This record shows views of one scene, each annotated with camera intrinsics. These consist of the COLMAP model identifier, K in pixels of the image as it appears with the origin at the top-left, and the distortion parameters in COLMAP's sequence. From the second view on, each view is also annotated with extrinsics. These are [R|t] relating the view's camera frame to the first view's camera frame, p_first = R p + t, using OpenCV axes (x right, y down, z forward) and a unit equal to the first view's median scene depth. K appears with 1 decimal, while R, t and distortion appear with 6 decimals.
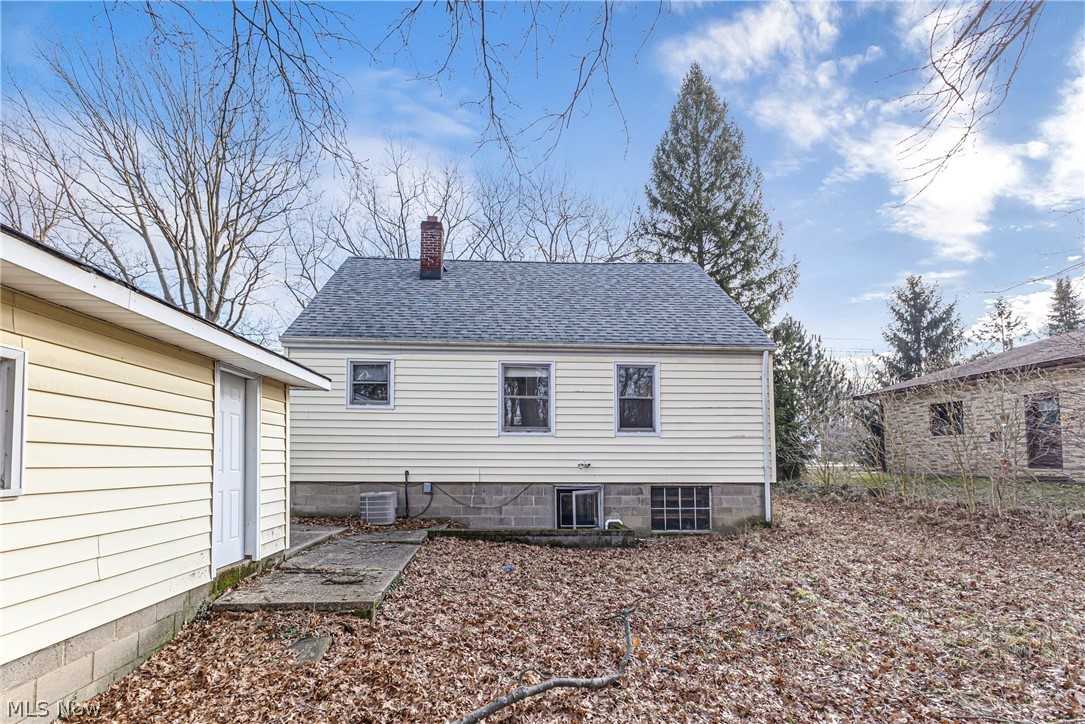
lens RADIAL K [[491.5, 0, 539.9], [0, 491.5, 391.5], [0, 0, 1]] dist [0.001064, -0.000016]
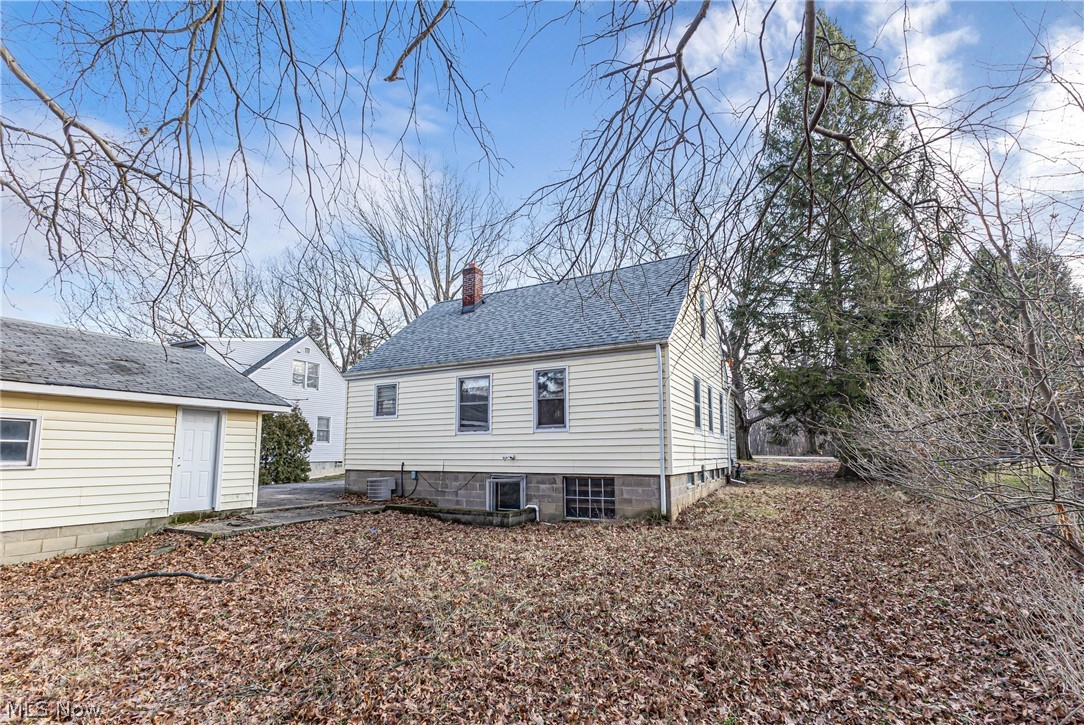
lens RADIAL K [[475.5, 0, 537.6], [0, 475.5, 355.5], [0, 0, 1]] dist [0.002758, -0.000467]
pose [[0.861548, -0.109875, -0.495644, 0.745207], [0.077063, 0.993290, -0.086239, 0.007011], [0.501793, 0.036103, 0.864234, 0.021910]]
